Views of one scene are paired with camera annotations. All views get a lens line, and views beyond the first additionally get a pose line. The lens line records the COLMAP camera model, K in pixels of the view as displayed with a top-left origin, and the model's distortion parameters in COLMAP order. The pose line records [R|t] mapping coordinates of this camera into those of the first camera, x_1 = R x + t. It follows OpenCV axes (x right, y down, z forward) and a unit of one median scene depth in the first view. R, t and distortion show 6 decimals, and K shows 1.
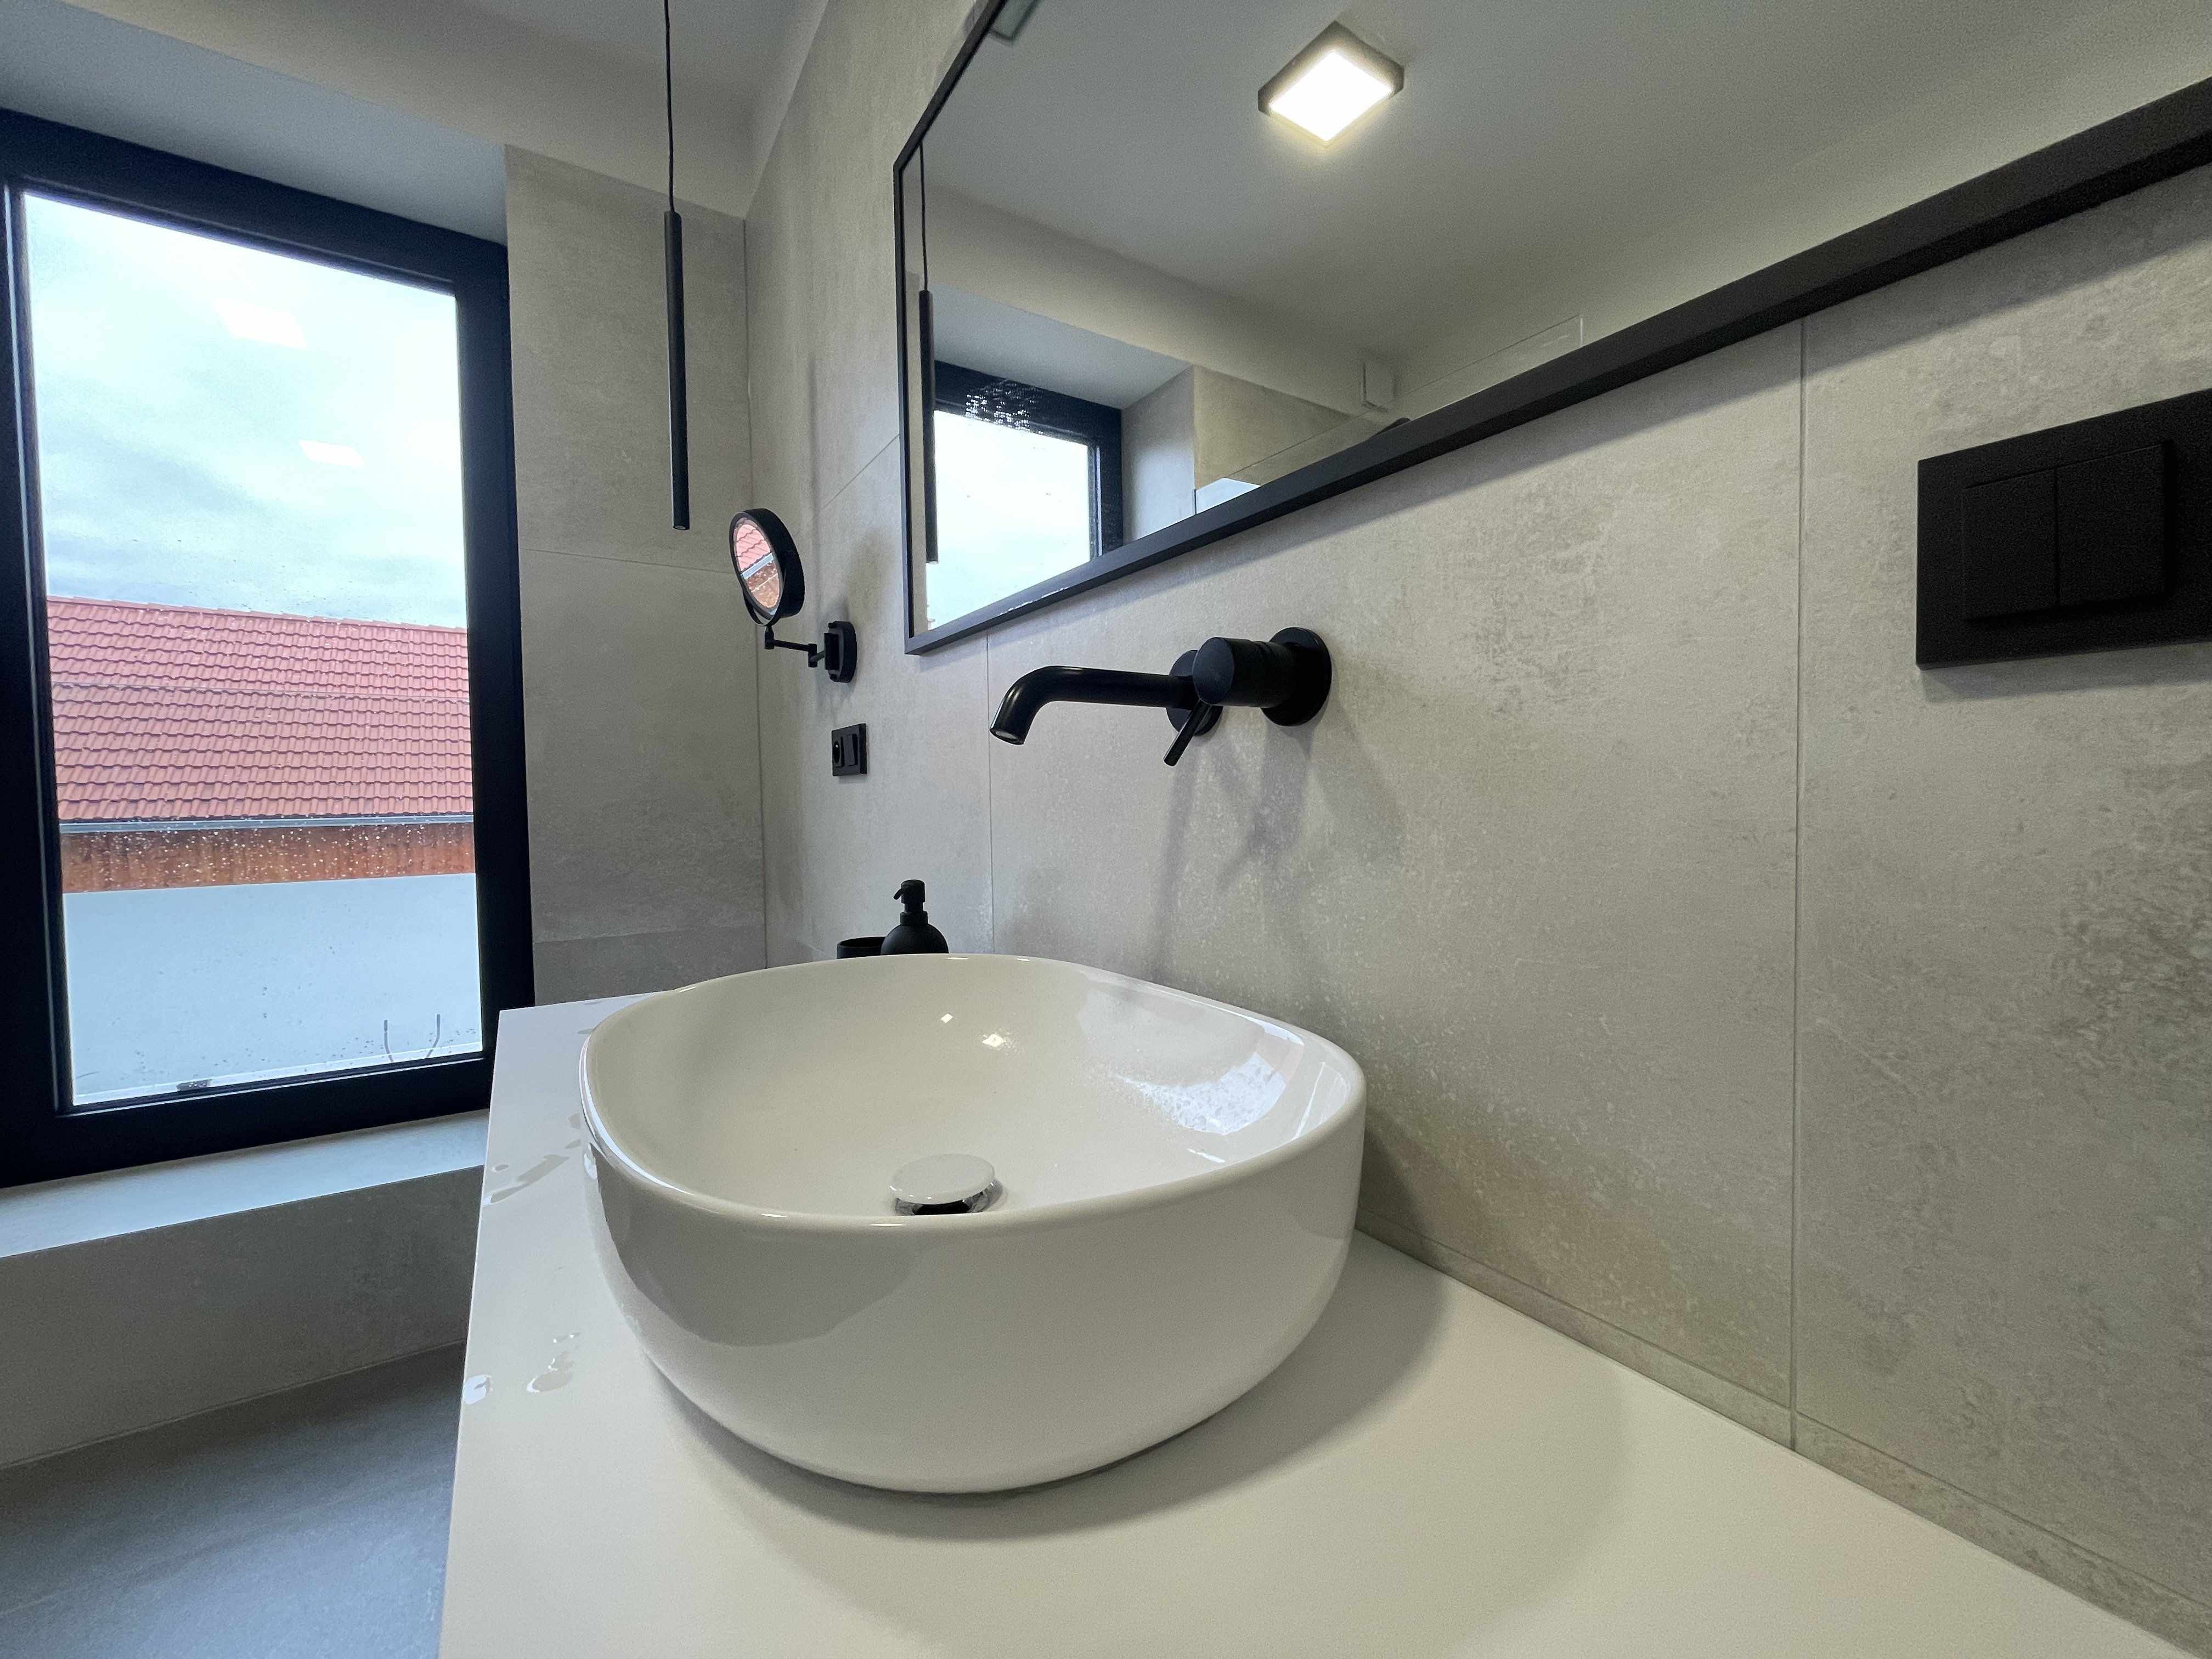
lens RADIAL K [[892.2, 0, 1098.9], [0, 892.2, 830.8], [0, 0, 1]] dist [-0.001345, -0.000400]
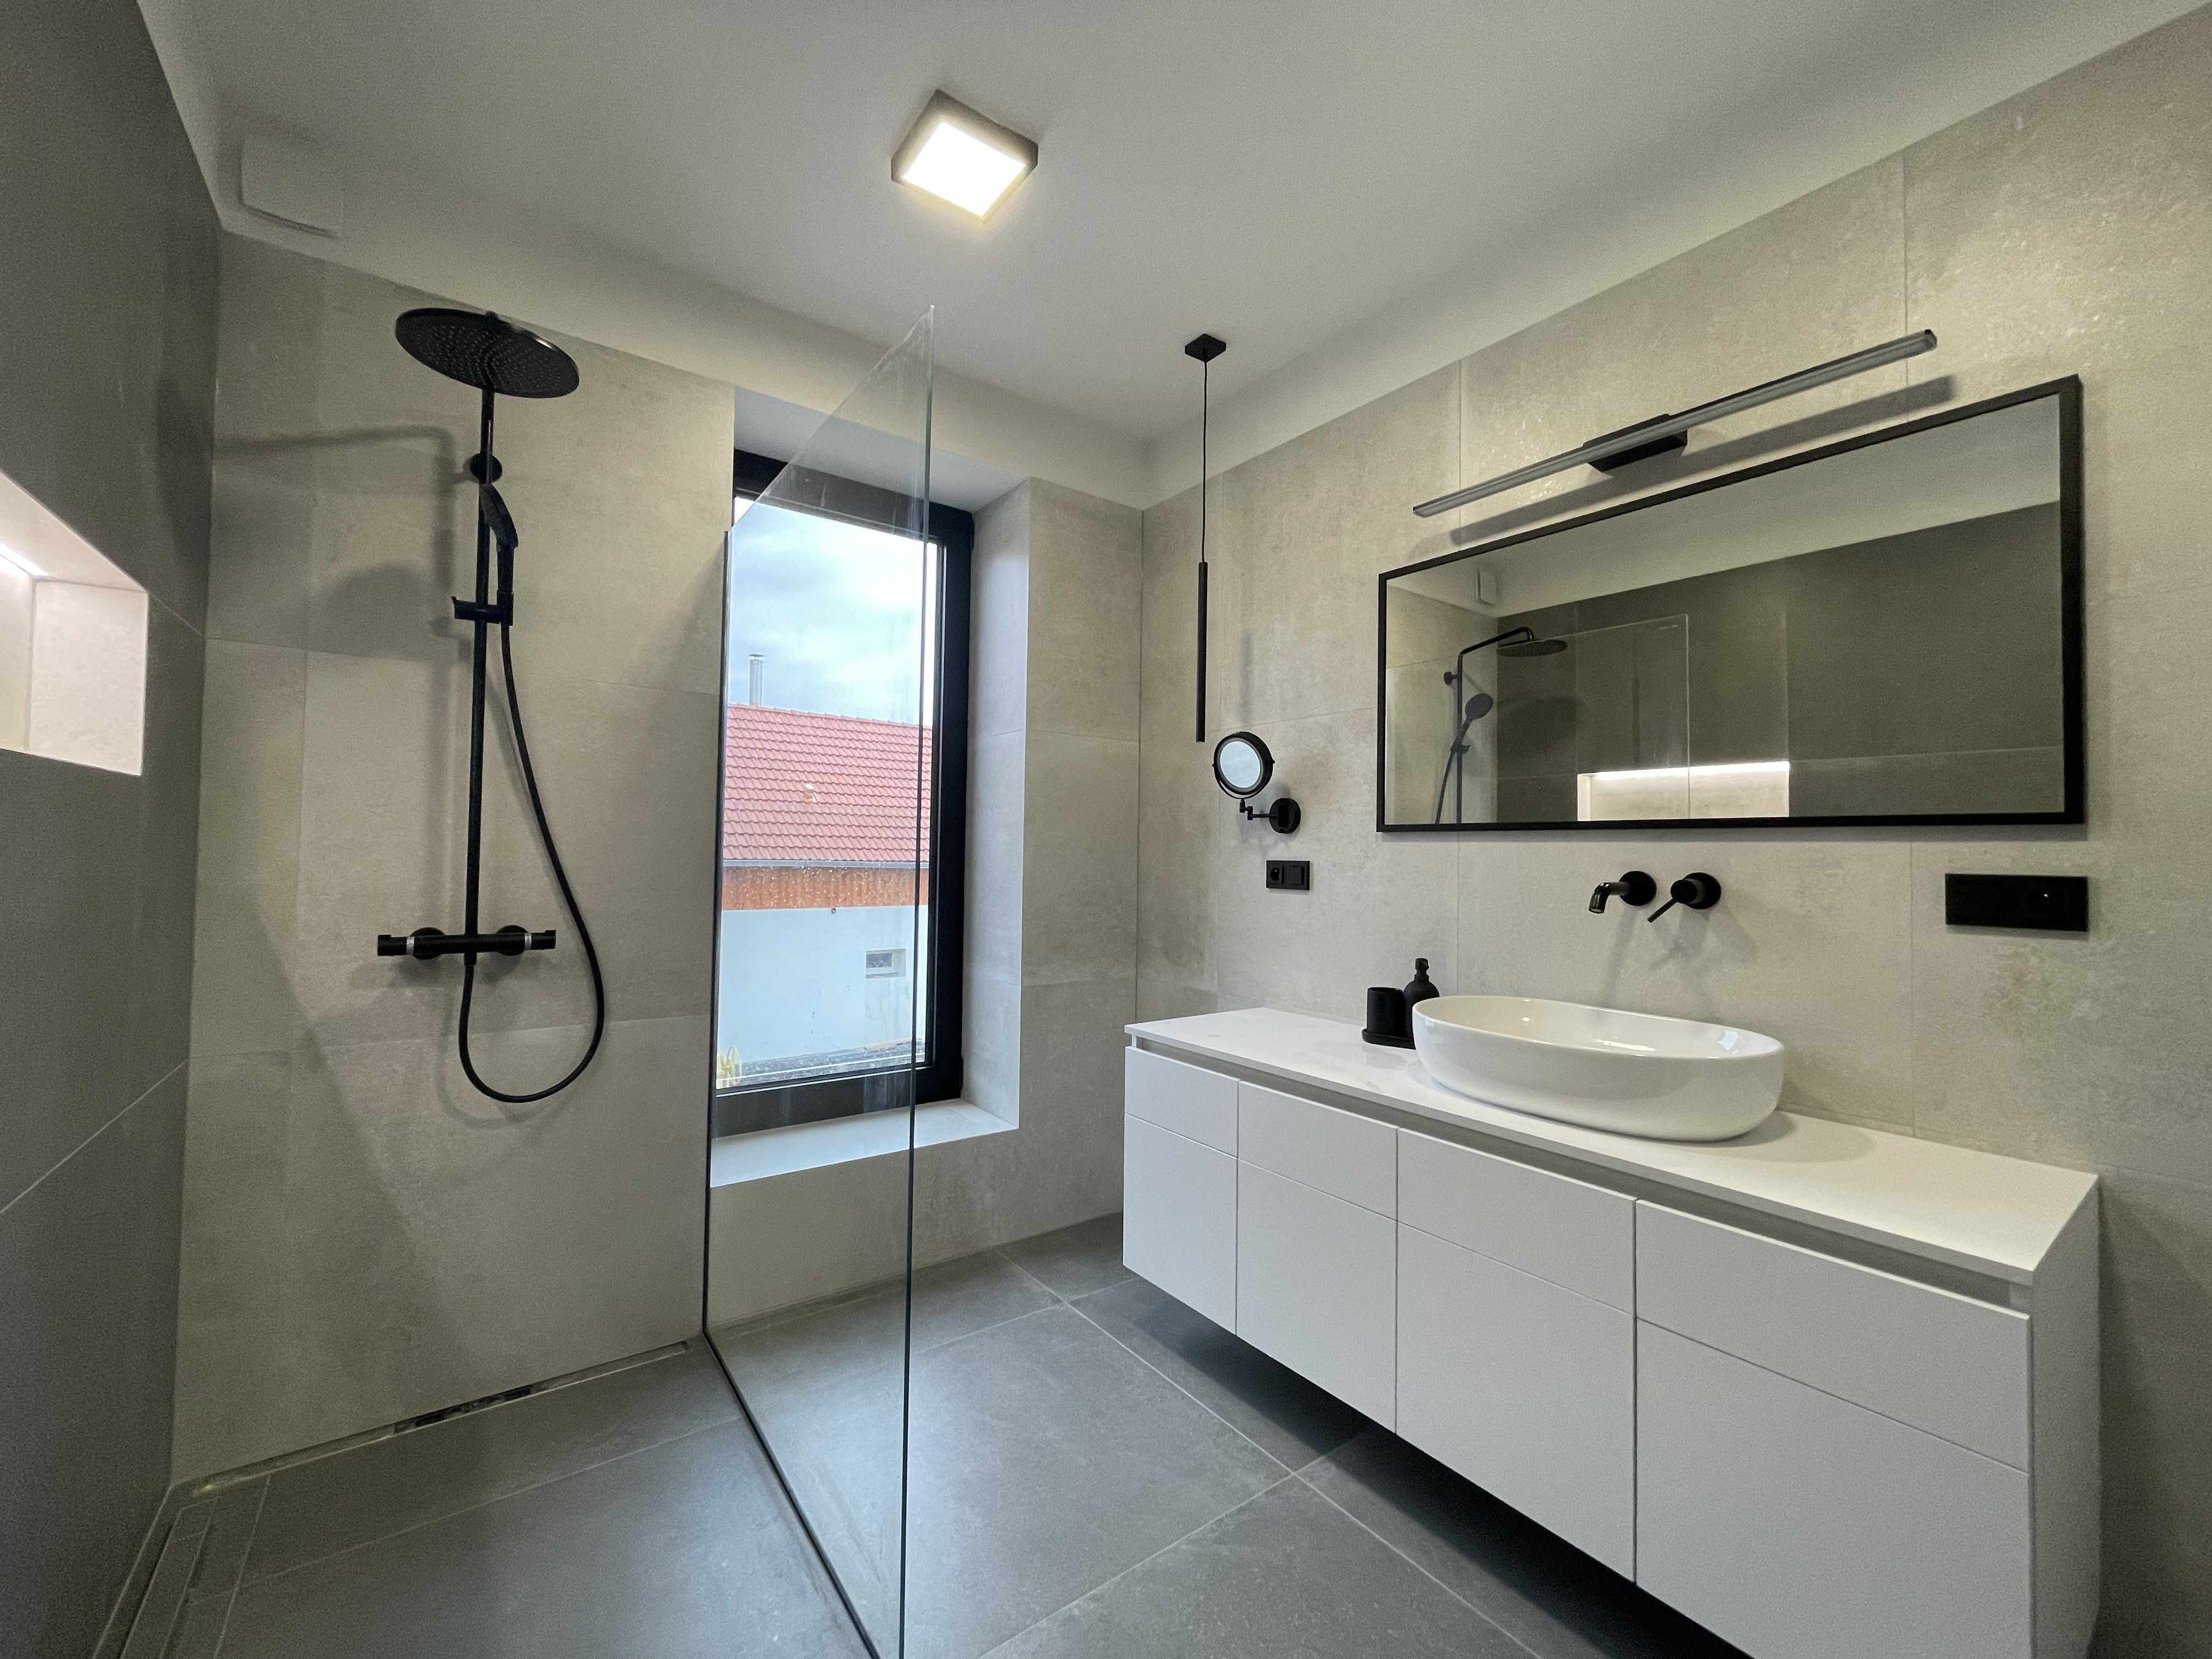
lens RADIAL K [[892.2, 0, 1098.9], [0, 892.2, 830.8], [0, 0, 1]] dist [-0.001345, -0.000400]
pose [[0.998259, 0.029146, 0.051282, -1.680237], [-0.026048, 0.997854, -0.060081, -0.144012], [-0.052923, 0.058641, 0.996875, -1.526960]]
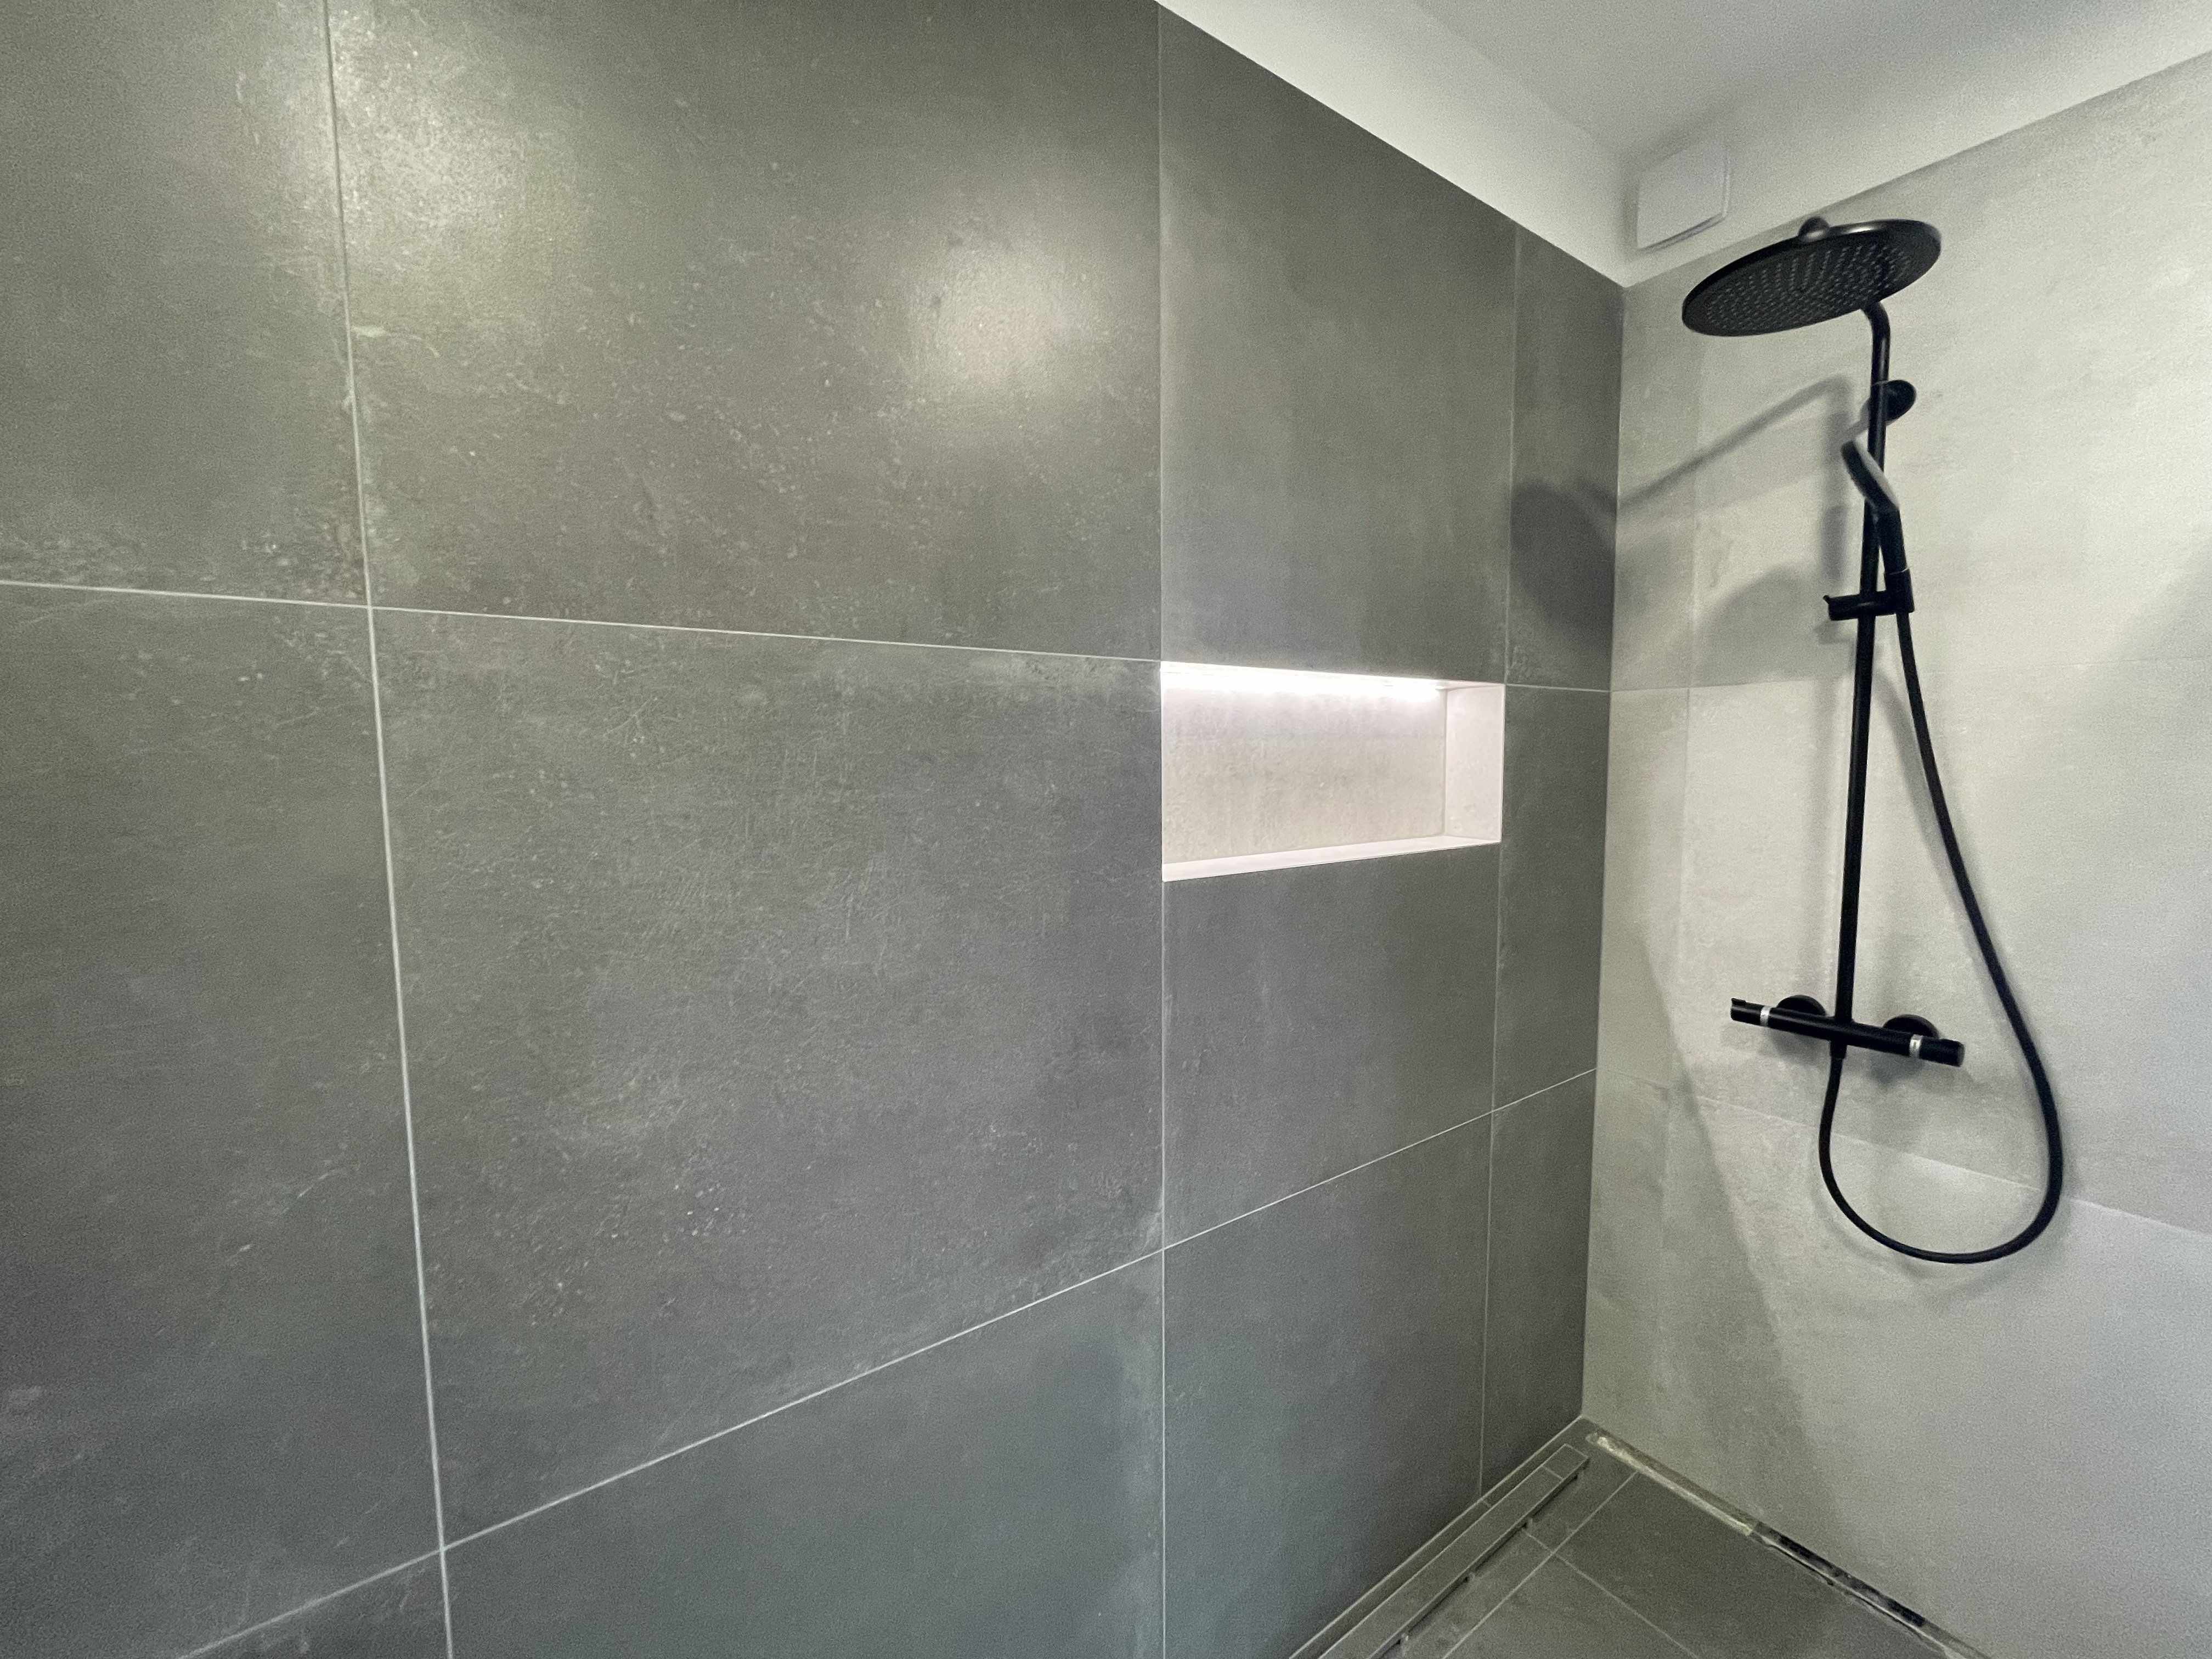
lens RADIAL K [[892.2, 0, 1098.9], [0, 892.2, 830.8], [0, 0, 1]] dist [-0.001345, -0.000400]
pose [[0.037161, 0.092420, -0.995026, -1.379121], [-0.027388, 0.995434, 0.091435, -0.574364], [0.998934, 0.023854, 0.039522, -0.529210]]
